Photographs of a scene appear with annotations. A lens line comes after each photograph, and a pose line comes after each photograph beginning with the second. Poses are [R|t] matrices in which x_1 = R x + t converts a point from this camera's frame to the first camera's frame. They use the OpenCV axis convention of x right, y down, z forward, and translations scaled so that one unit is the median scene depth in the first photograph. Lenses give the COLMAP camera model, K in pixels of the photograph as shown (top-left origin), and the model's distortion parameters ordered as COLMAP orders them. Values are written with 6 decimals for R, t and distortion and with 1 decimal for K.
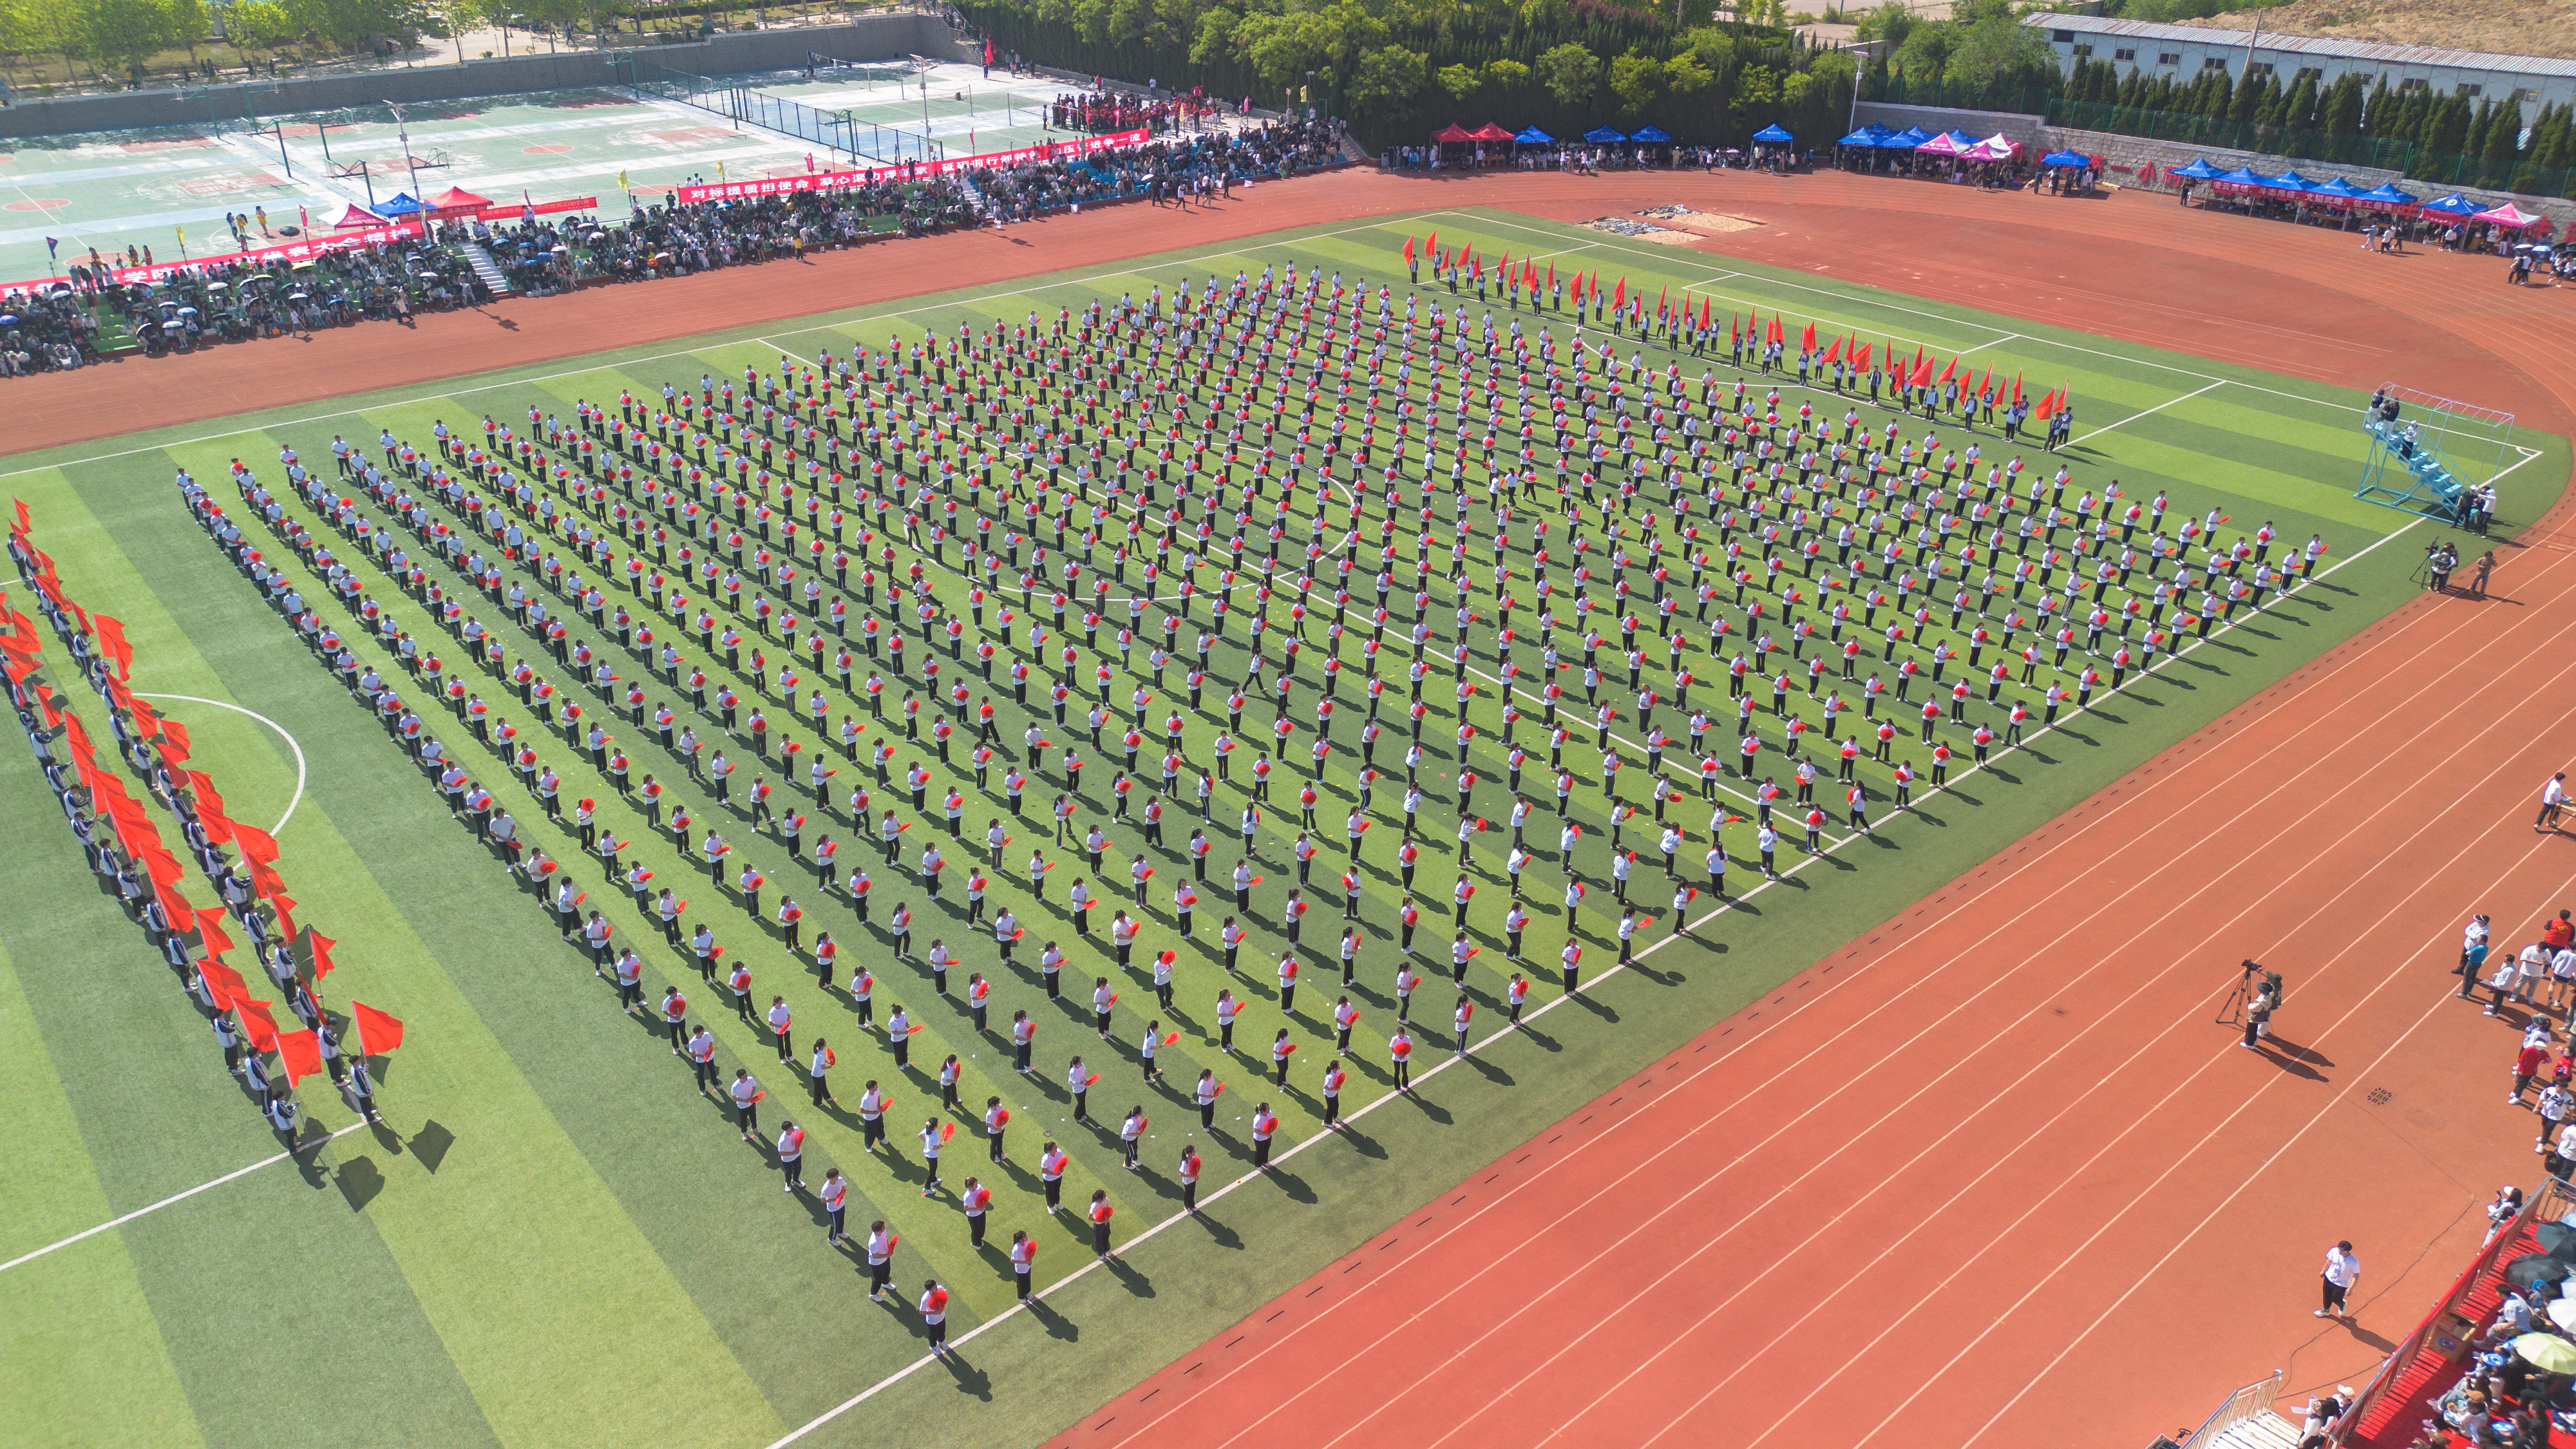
lens RADIAL K [[1793.7, 0, 1288.0], [0, 1793.7, 724.5], [0, 0, 1]] dist [0.079222, -0.077566]
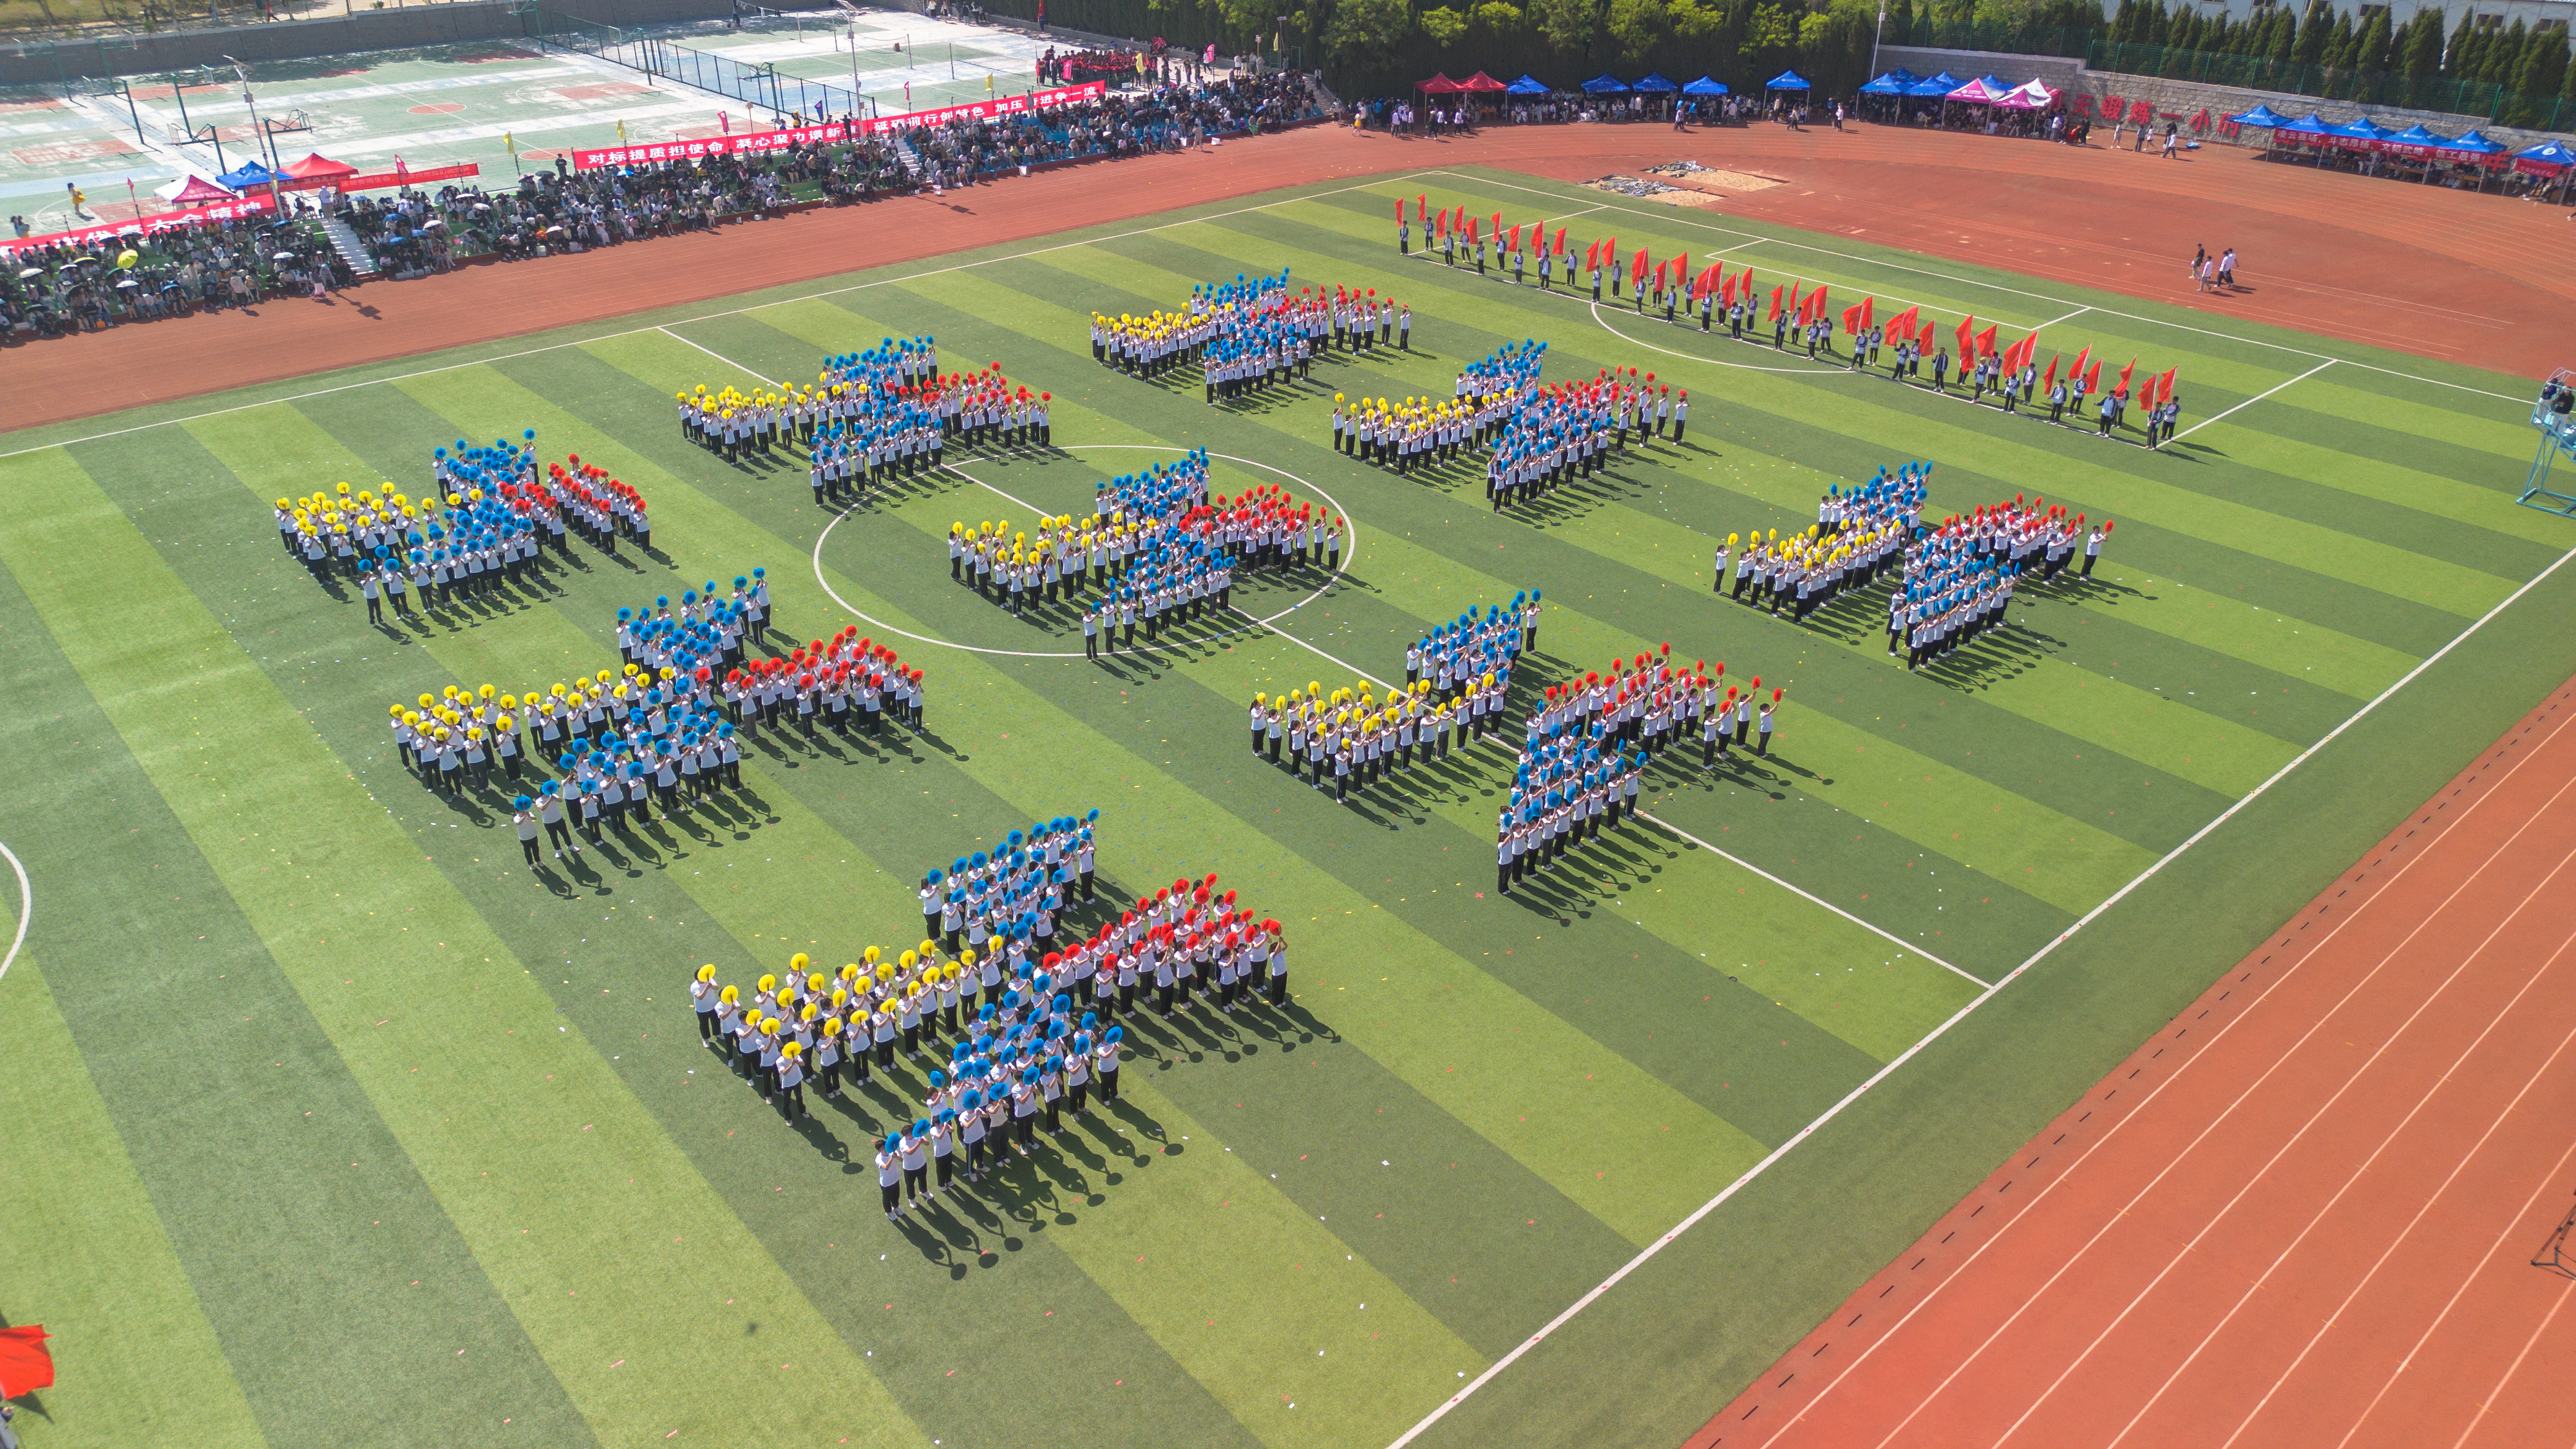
lens RADIAL K [[1793.7, 0, 1288.0], [0, 1793.7, 724.5], [0, 0, 1]] dist [0.079222, -0.077566]
pose [[0.999783, -0.013741, 0.015663, -0.004706], [0.013372, 0.999637, 0.023407, -0.032525], [-0.015979, -0.023192, 0.999603, 0.100556]]
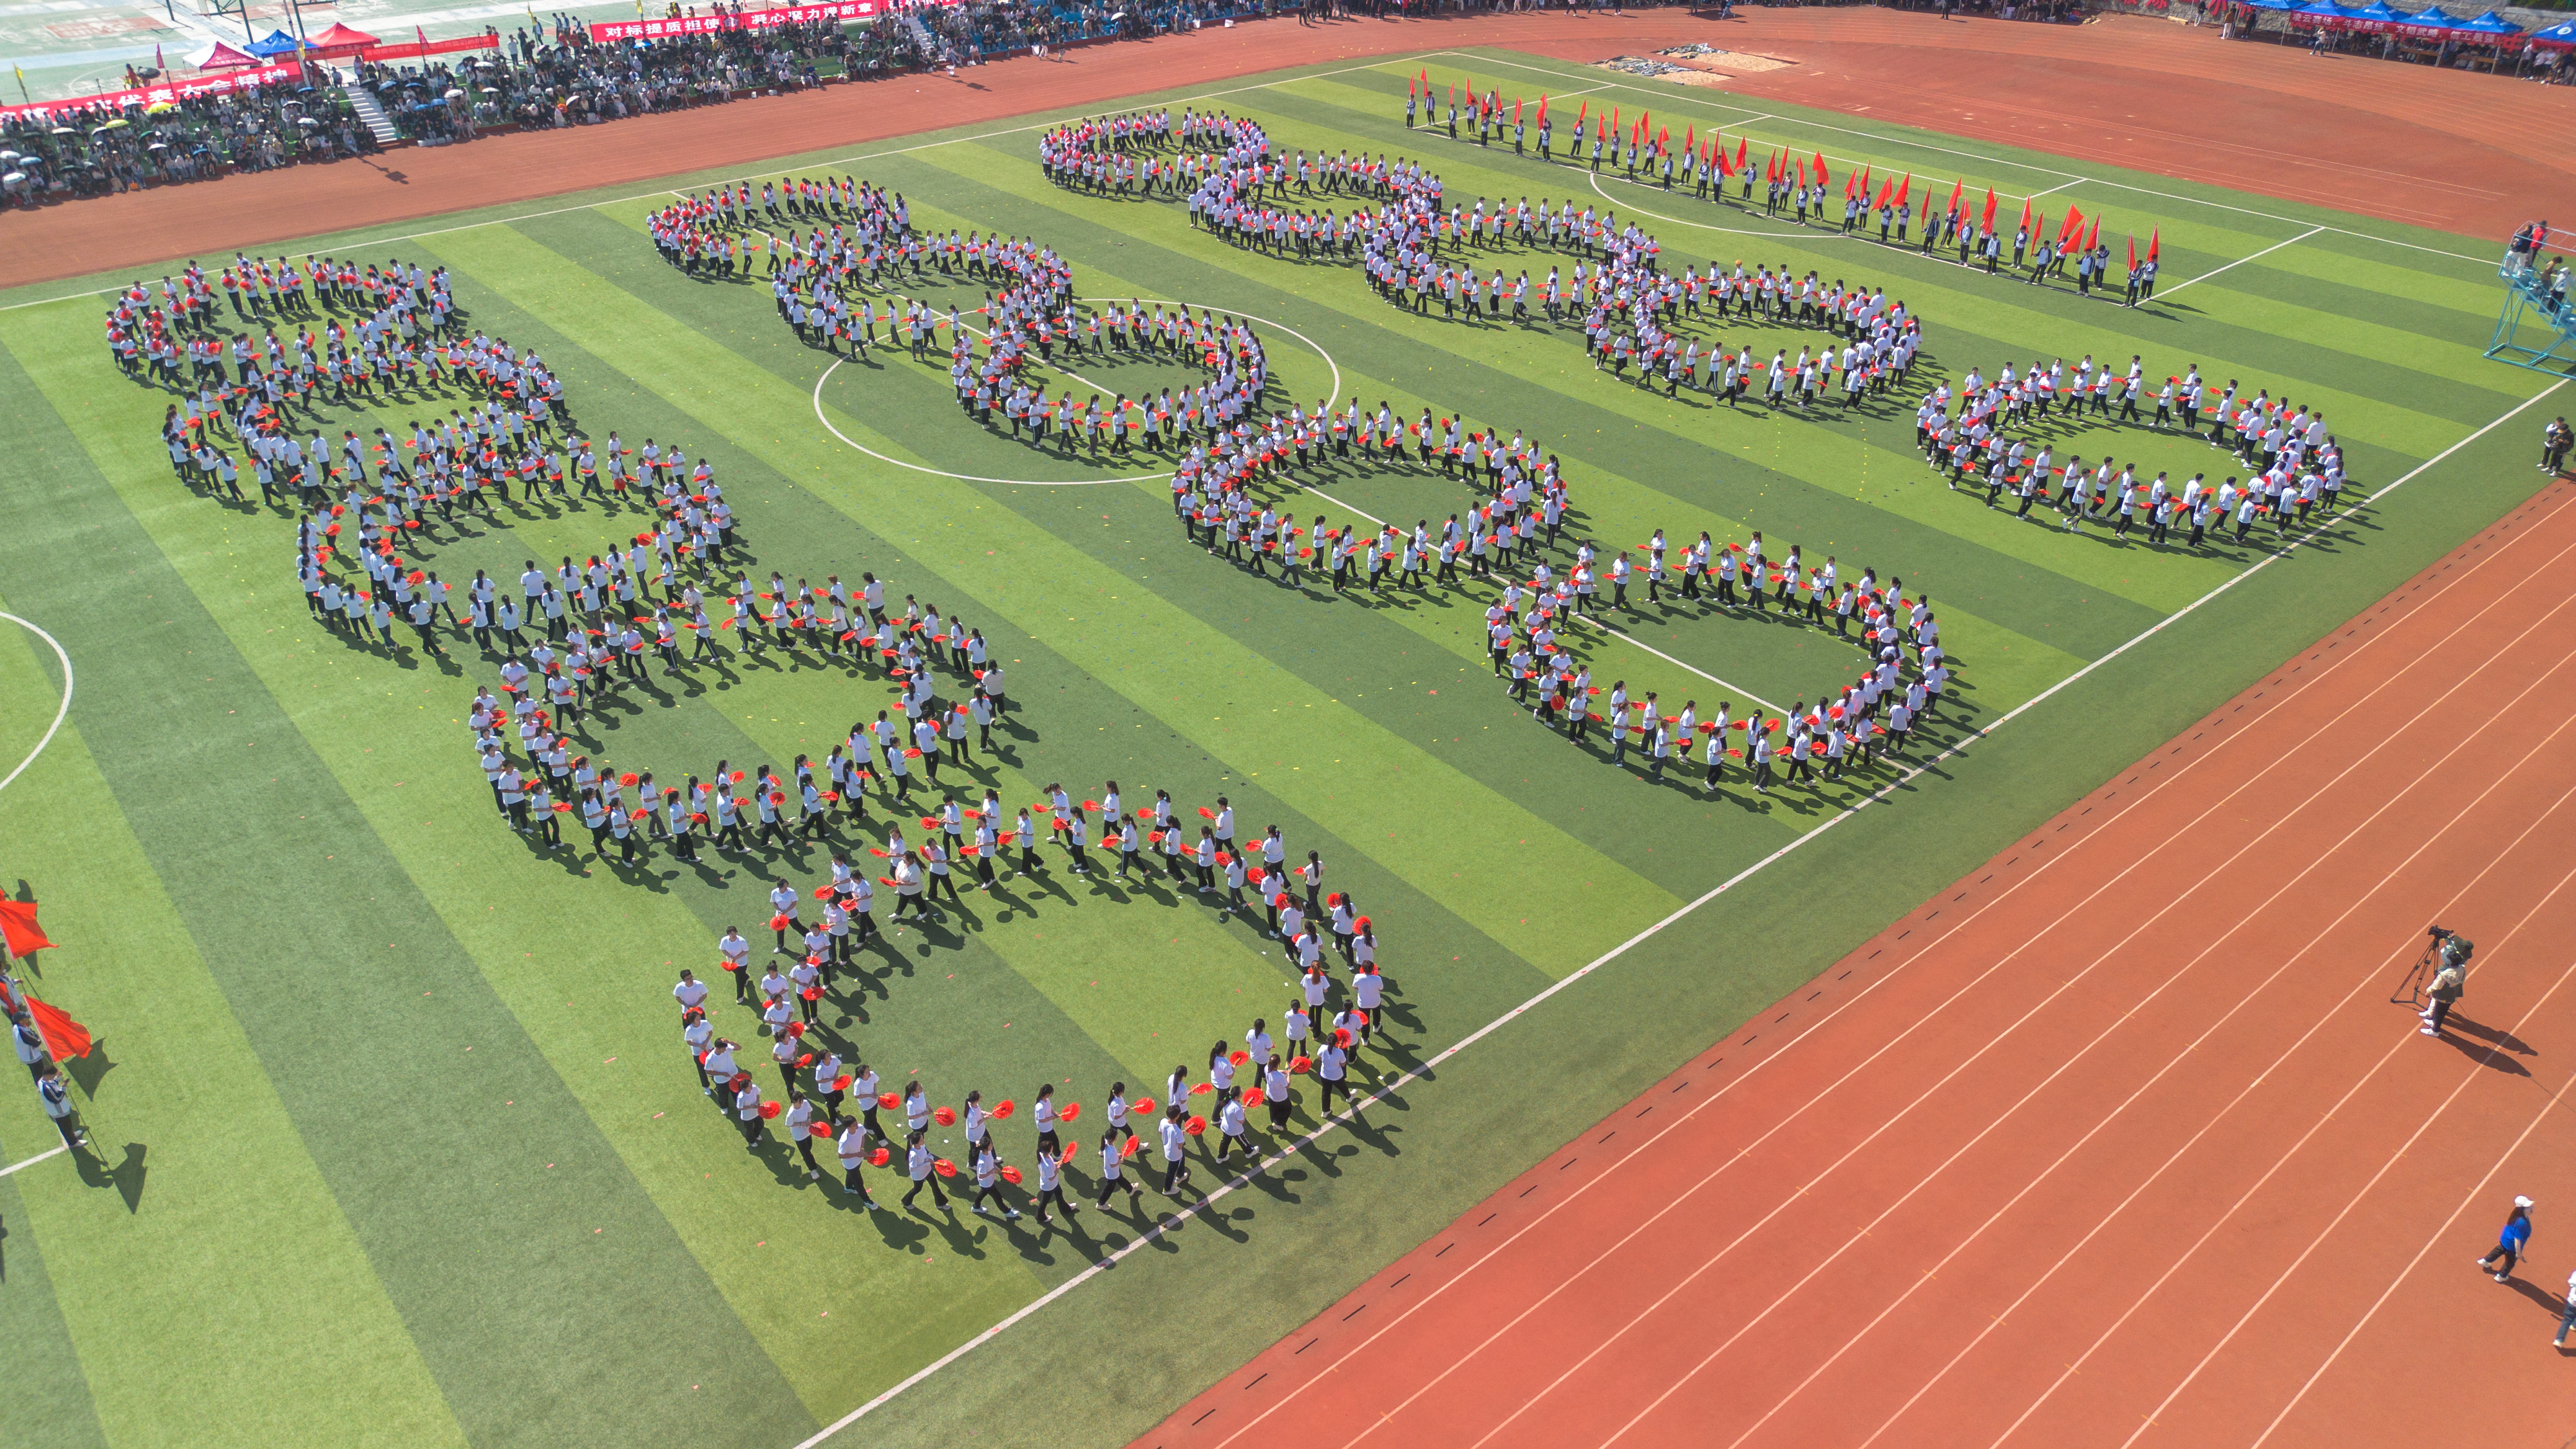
lens RADIAL K [[1793.7, 0, 1288.0], [0, 1793.7, 724.5], [0, 0, 1]] dist [0.079222, -0.077566]
pose [[0.999986, -0.004573, -0.002503, 0.010063], [0.004719, 0.998062, 0.062052, -0.004233], [0.002215, -0.062063, 0.998070, 0.079110]]
